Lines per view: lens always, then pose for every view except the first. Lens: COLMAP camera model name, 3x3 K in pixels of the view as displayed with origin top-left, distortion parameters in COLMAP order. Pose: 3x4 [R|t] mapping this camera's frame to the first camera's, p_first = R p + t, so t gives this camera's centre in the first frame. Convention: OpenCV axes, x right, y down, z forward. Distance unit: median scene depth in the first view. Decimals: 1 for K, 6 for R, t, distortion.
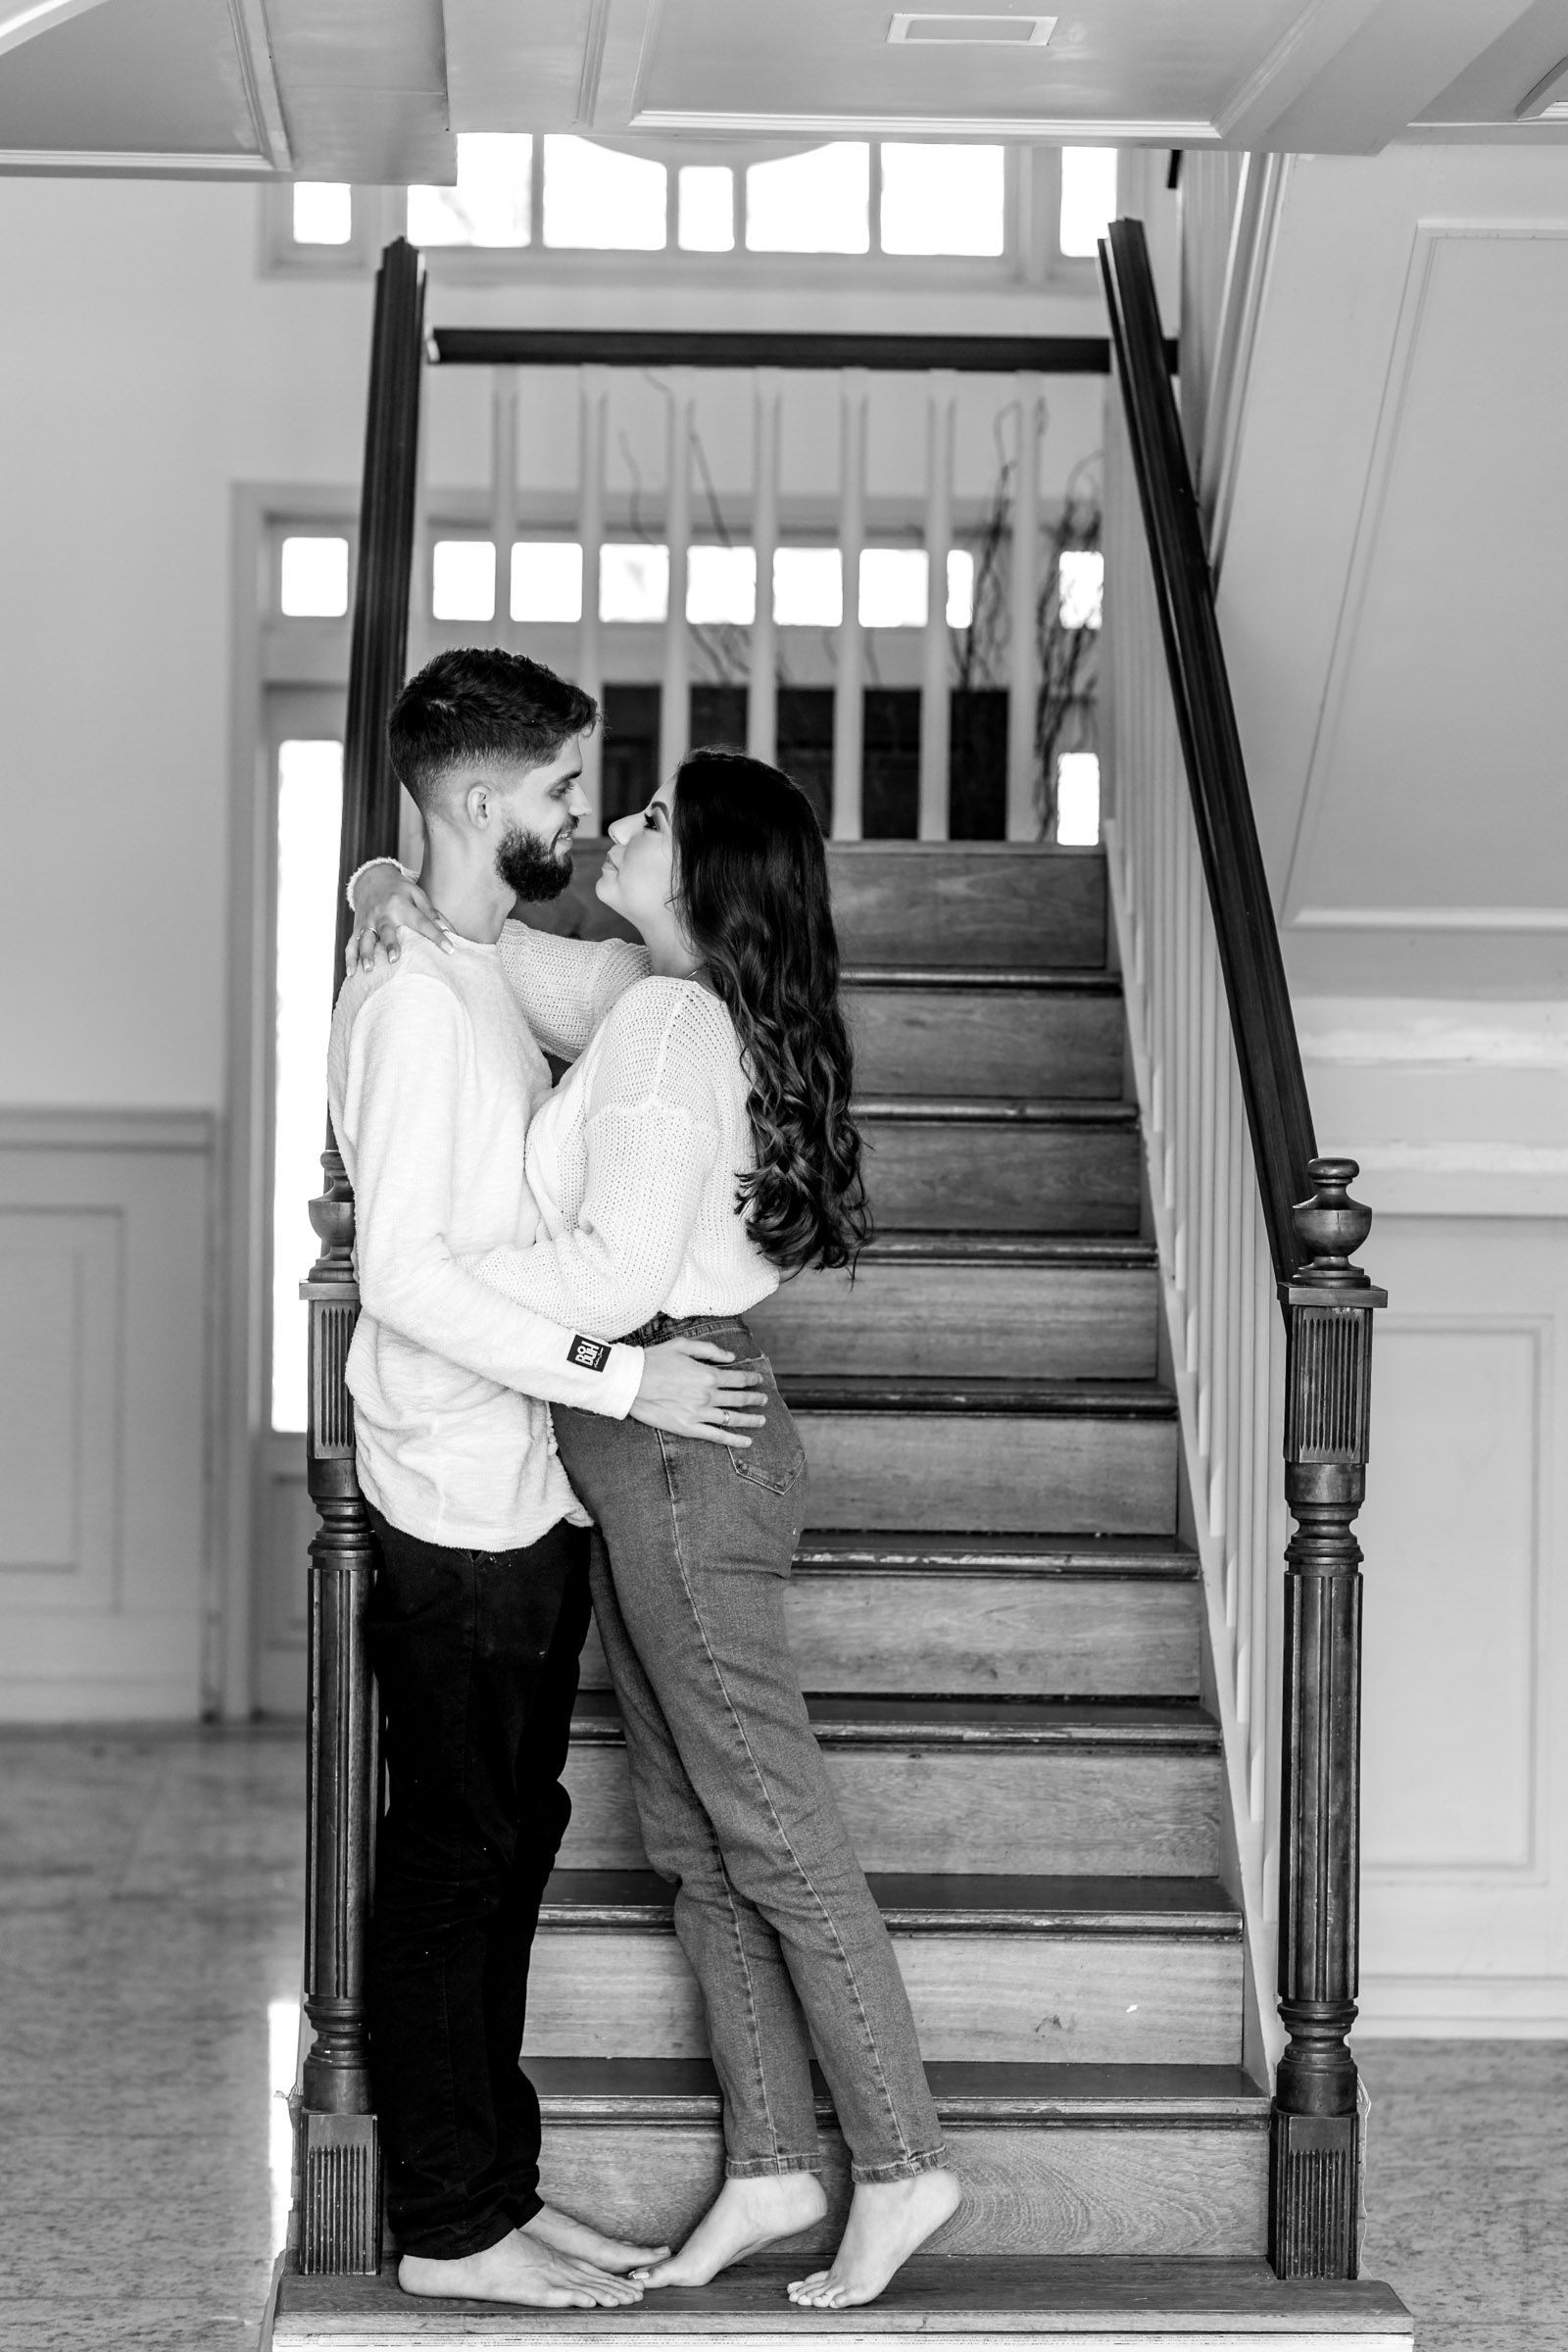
lens RADIAL K [[5852.8, 0, 784.0], [0, 5852.8, 1176.0], [0, 0, 1]] dist [-0.006485, 0.130574]
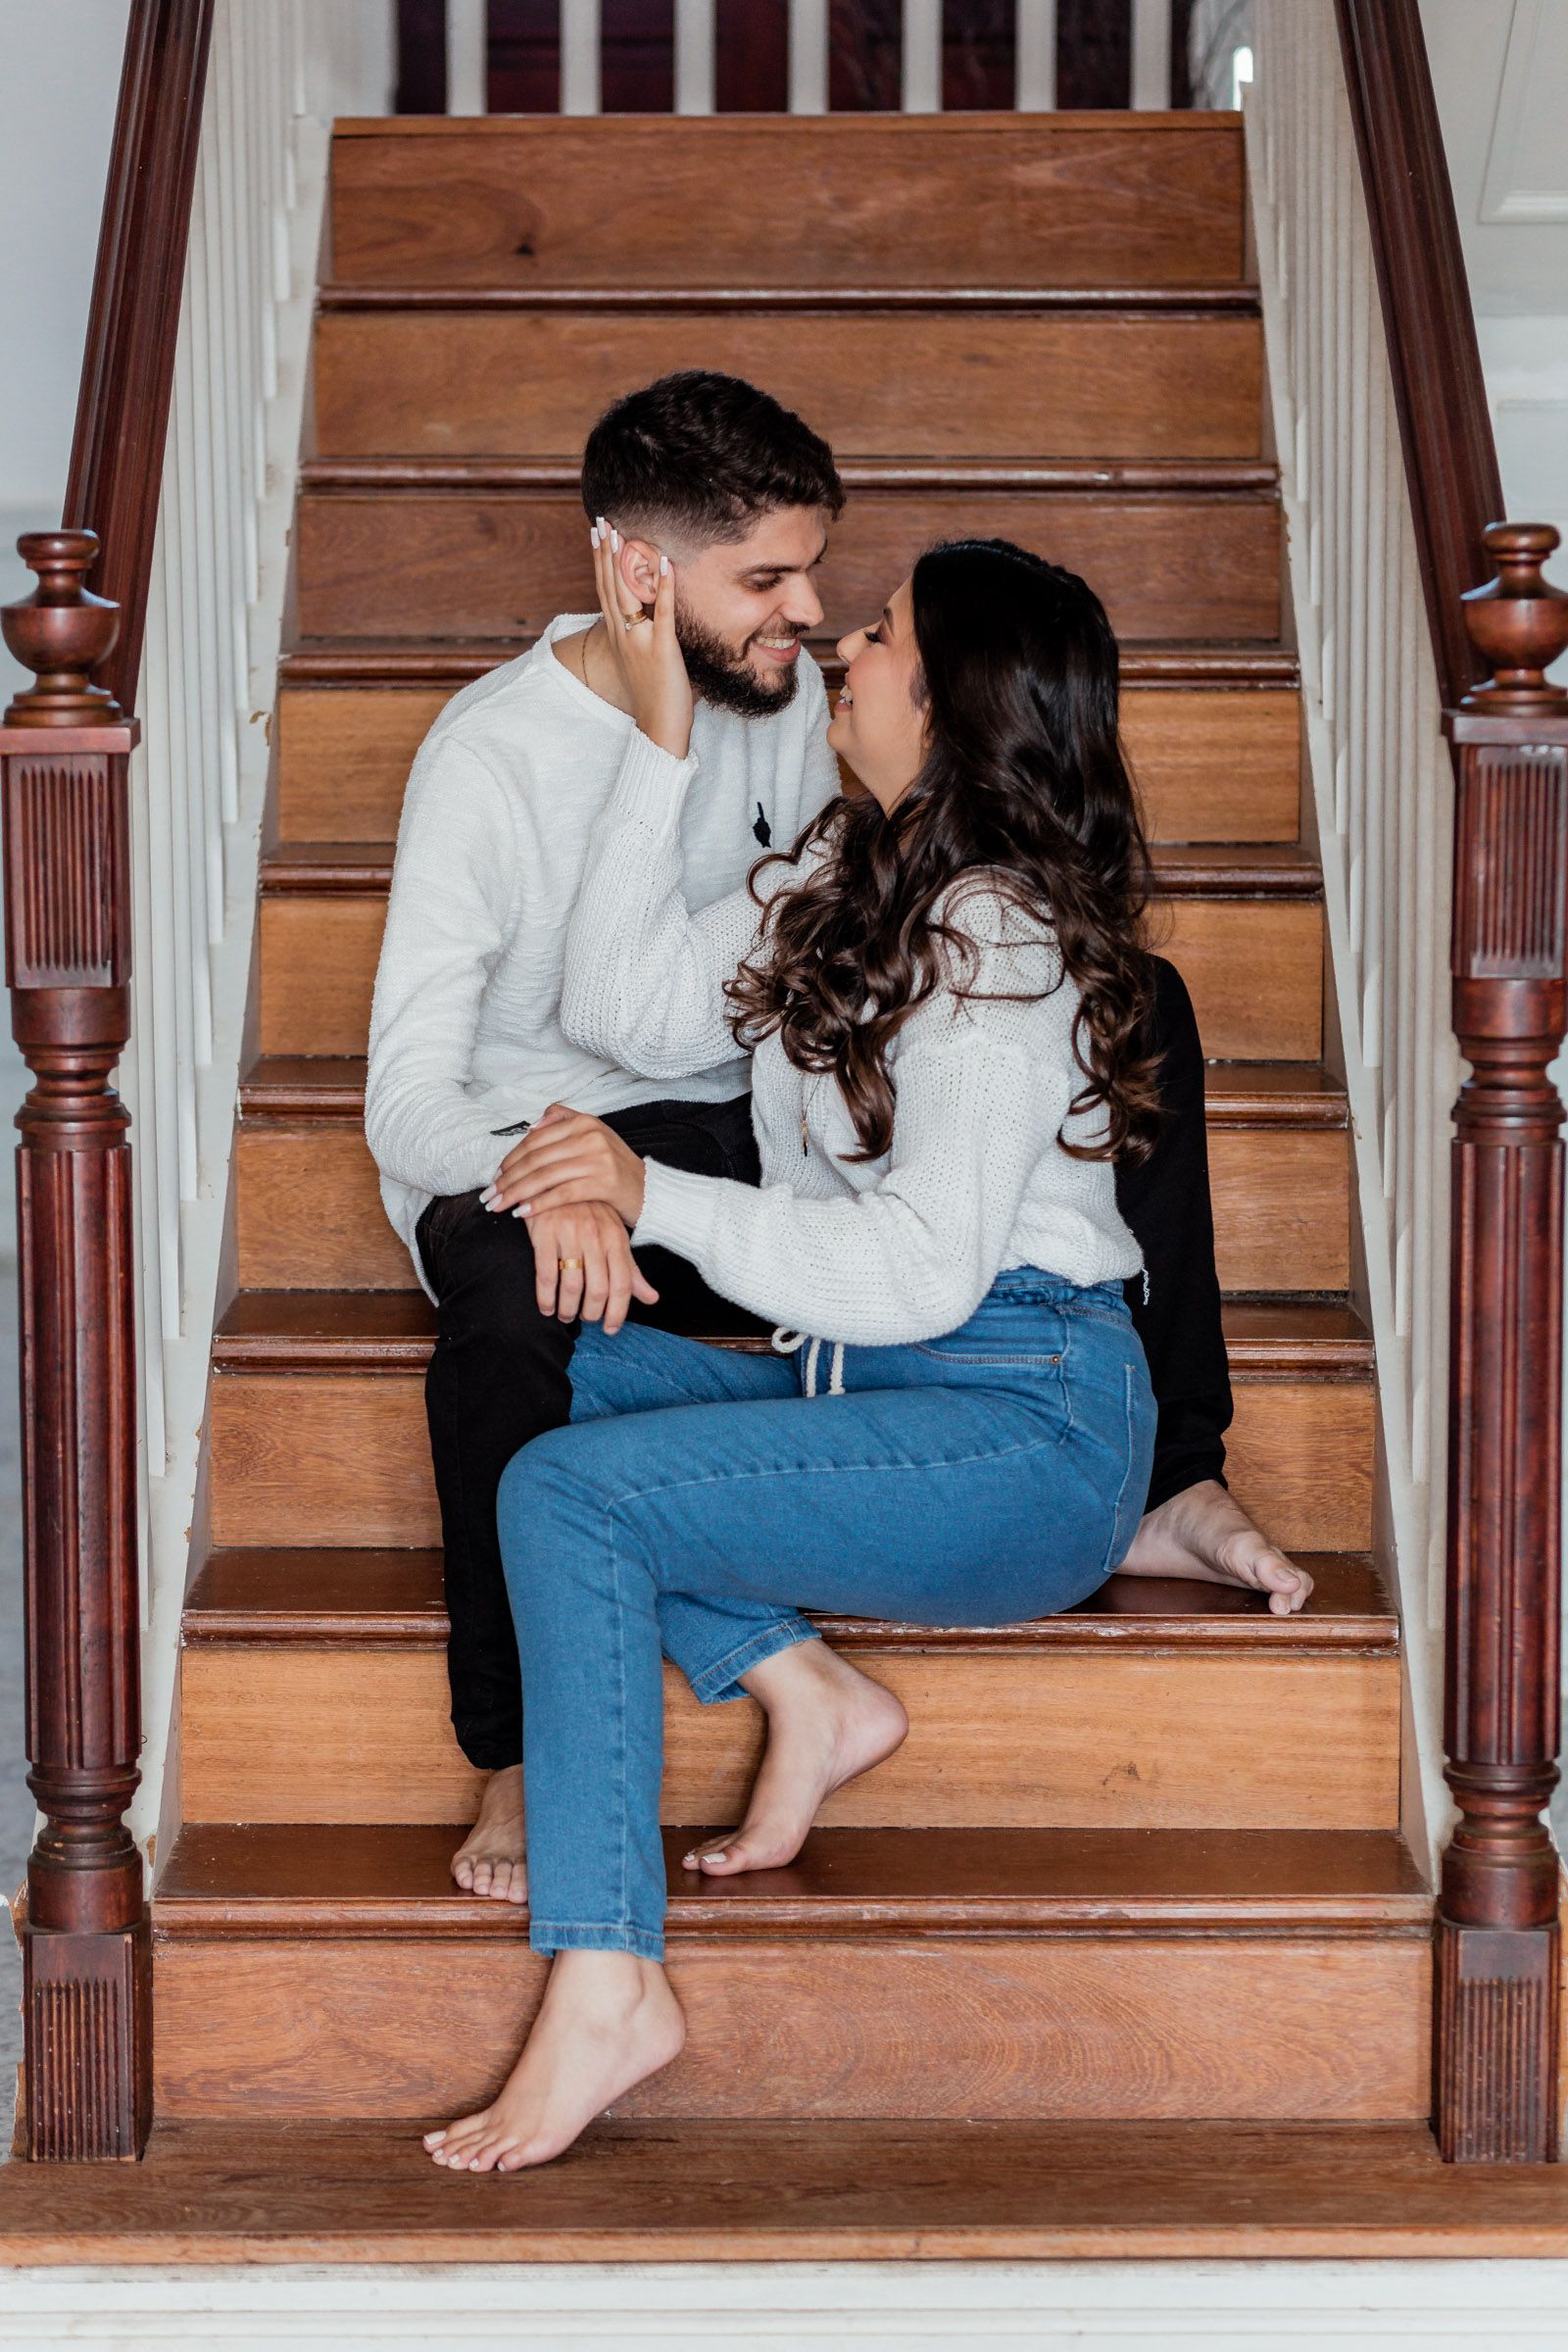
lens RADIAL K [[5536.3, 0, 784.0], [0, 5536.3, 1176.0], [0, 0, 1]] dist [0.042851, -0.250843]
pose [[0.998234, -0.008556, -0.058780, 0.045386], [0.014597, 0.994562, 0.103120, 0.004625], [0.057578, -0.103796, 0.992931, 0.352546]]
